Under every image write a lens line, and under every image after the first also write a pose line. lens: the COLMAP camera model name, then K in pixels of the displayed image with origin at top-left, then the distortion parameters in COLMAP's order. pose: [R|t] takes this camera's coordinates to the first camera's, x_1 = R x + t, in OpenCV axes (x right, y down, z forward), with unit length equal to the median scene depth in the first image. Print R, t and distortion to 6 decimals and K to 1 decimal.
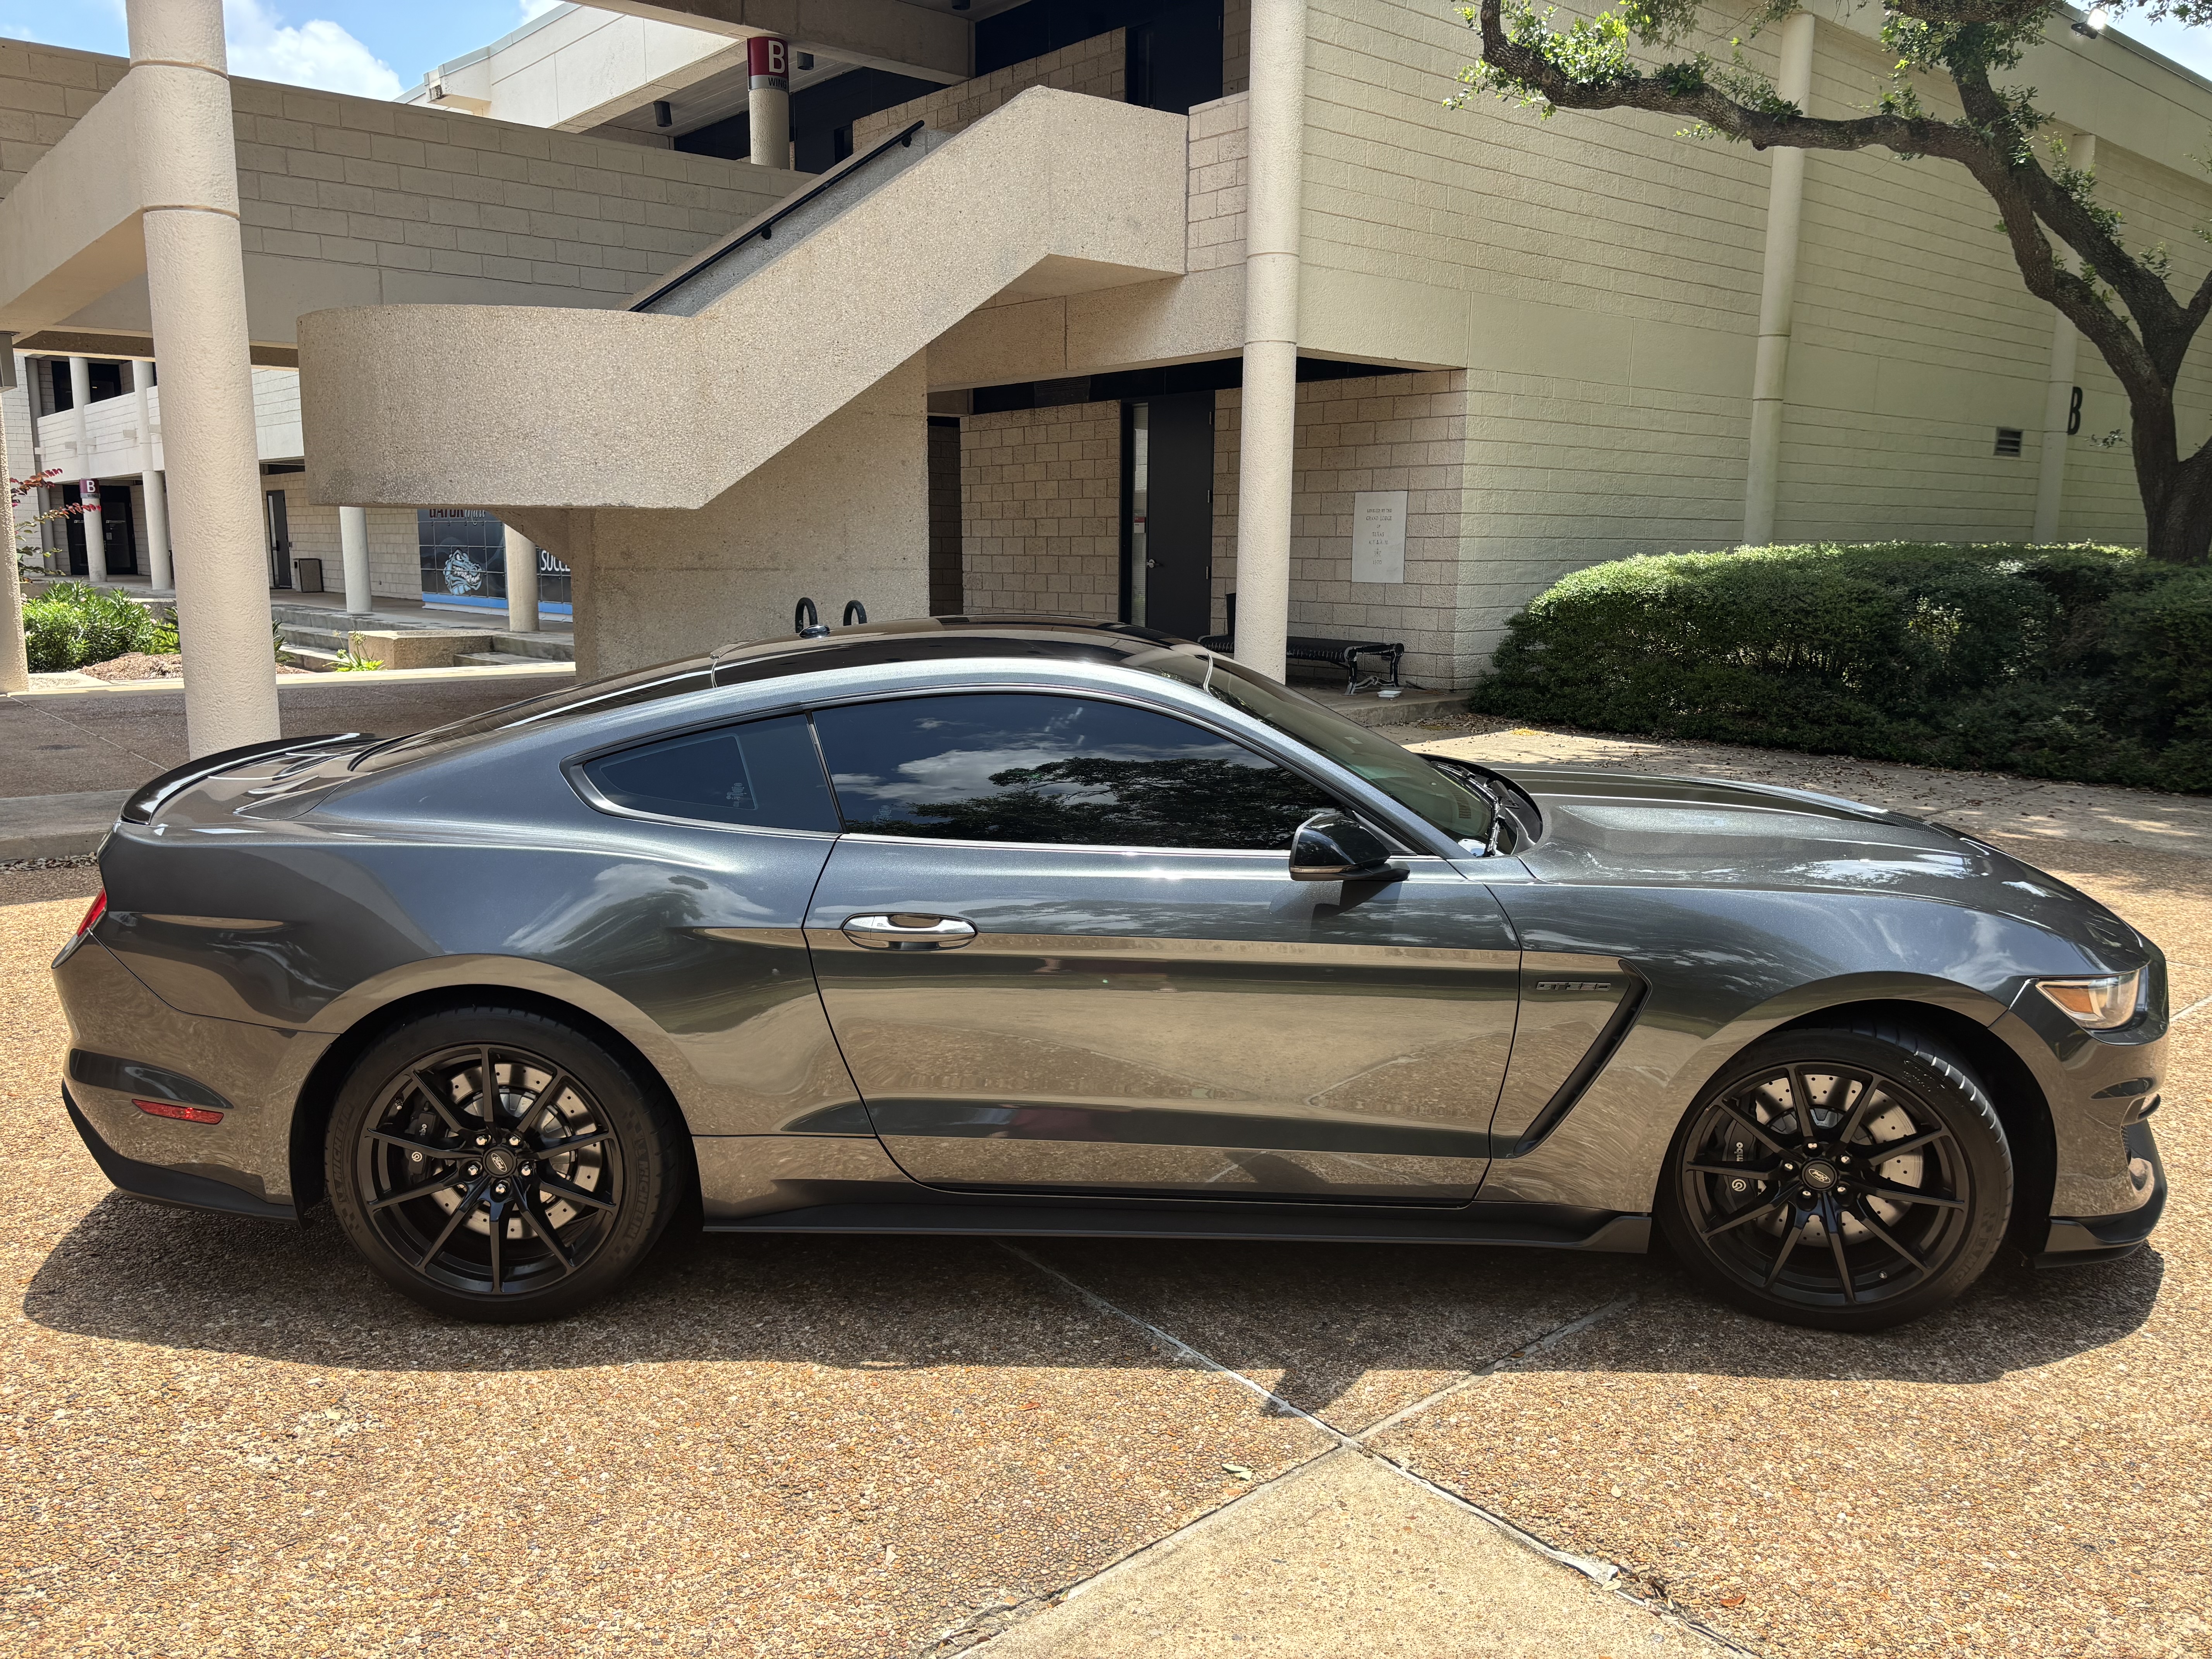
lens RADIAL K [[1672.5, 0, 1097.1], [0, 1672.5, 833.2], [0, 0, 1]] dist [0.040396, -0.035897]
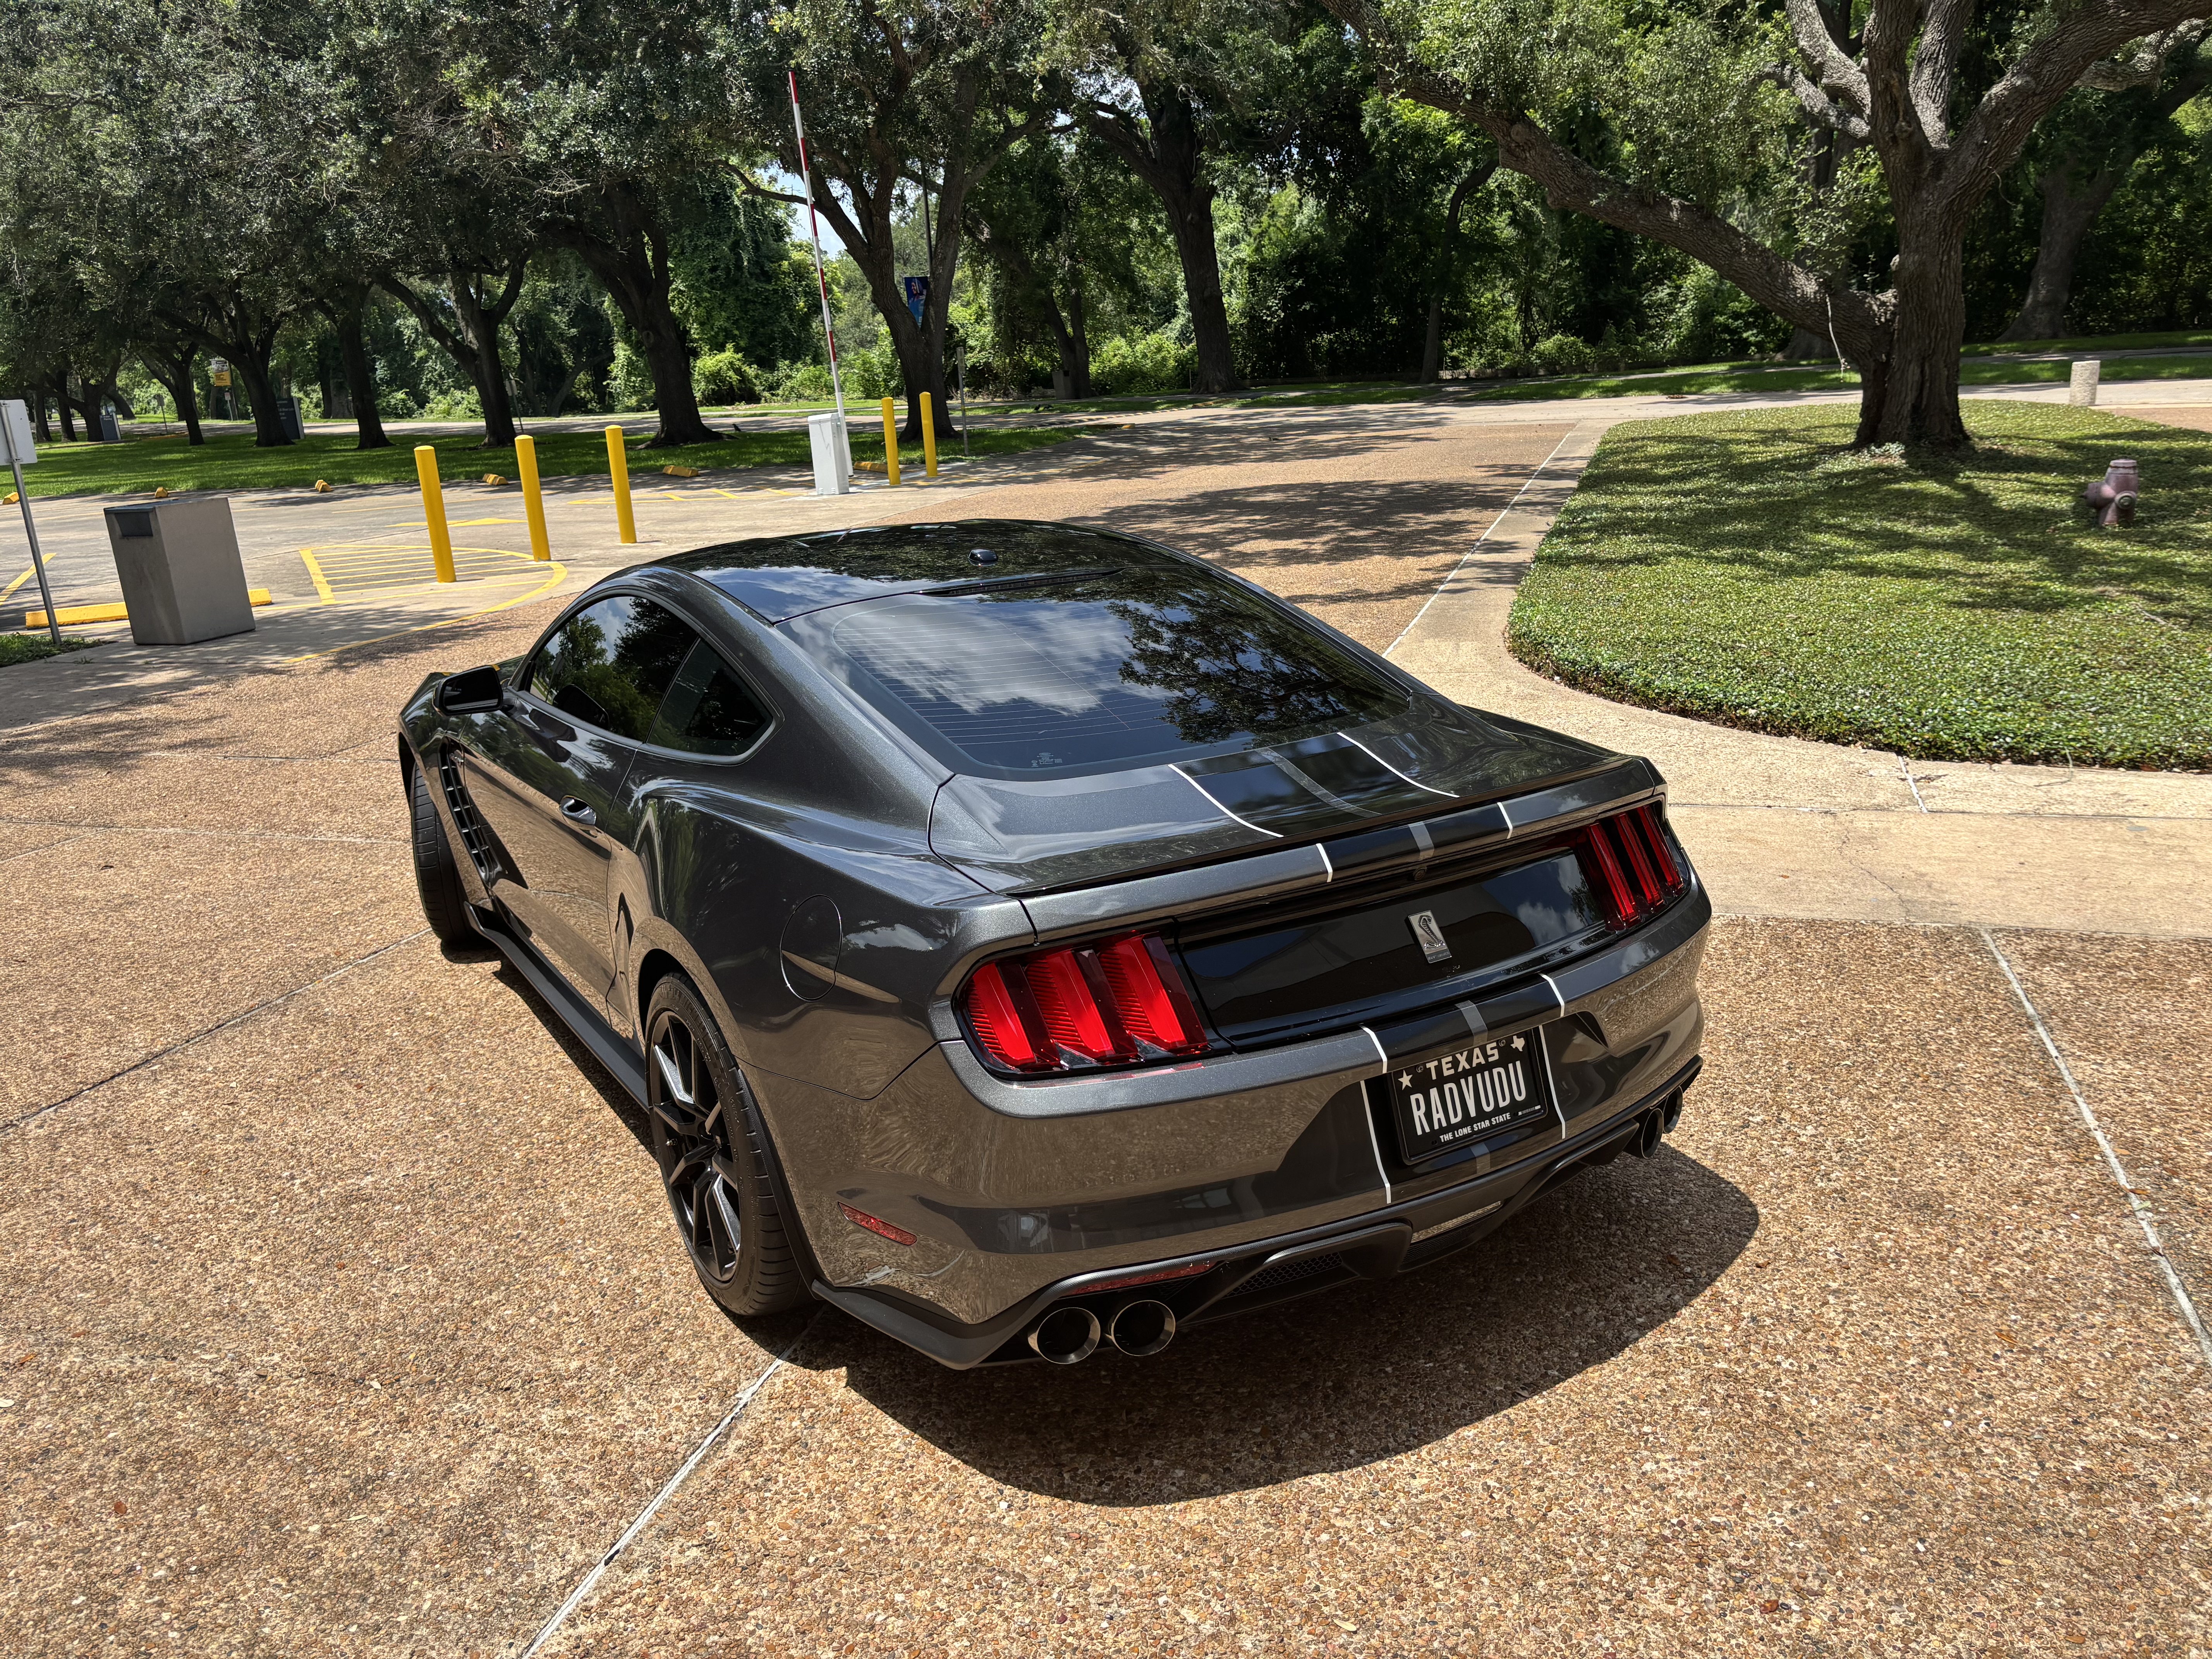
lens RADIAL K [[1654.2, 0, 1086.2], [0, 1654.2, 821.7], [0, 0, 1]] dist [0.024493, -0.002587]
pose [[-0.519629, -0.210132, 0.828149, -0.365351], [0.198099, 0.913239, 0.356022, -0.111073], [-0.831109, 0.349055, -0.432918, 0.512562]]
